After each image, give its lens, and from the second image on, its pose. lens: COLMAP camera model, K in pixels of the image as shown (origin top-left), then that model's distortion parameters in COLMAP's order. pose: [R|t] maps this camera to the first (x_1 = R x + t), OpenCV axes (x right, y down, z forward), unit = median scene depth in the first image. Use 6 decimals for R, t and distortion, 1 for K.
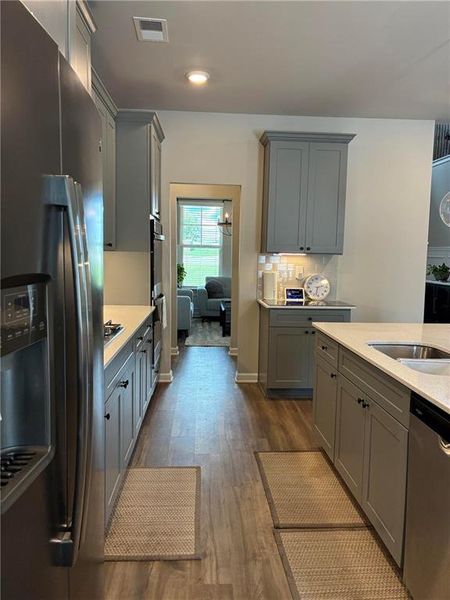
lens RADIAL K [[459.5, 0, 224.4], [0, 459.5, 296.6], [0, 0, 1]] dist [0.015546, -0.002259]
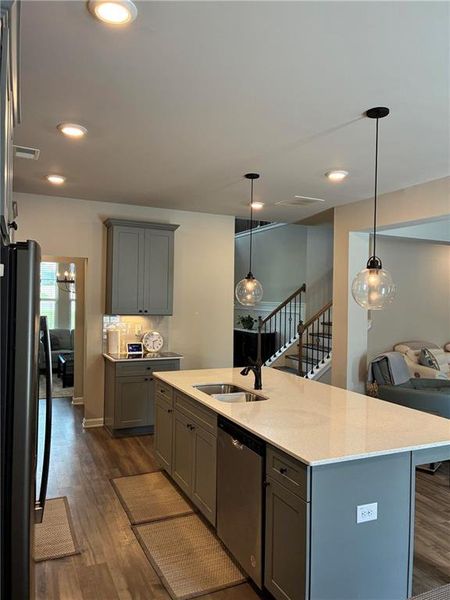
lens RADIAL K [[459.5, 0, 224.4], [0, 459.5, 296.6], [0, 0, 1]] dist [0.015546, -0.002259]
pose [[0.932155, -0.002800, 0.362049, -0.078371], [0.036258, 0.995665, -0.085652, -0.033075], [-0.360239, 0.092969, 0.928216, -0.268581]]
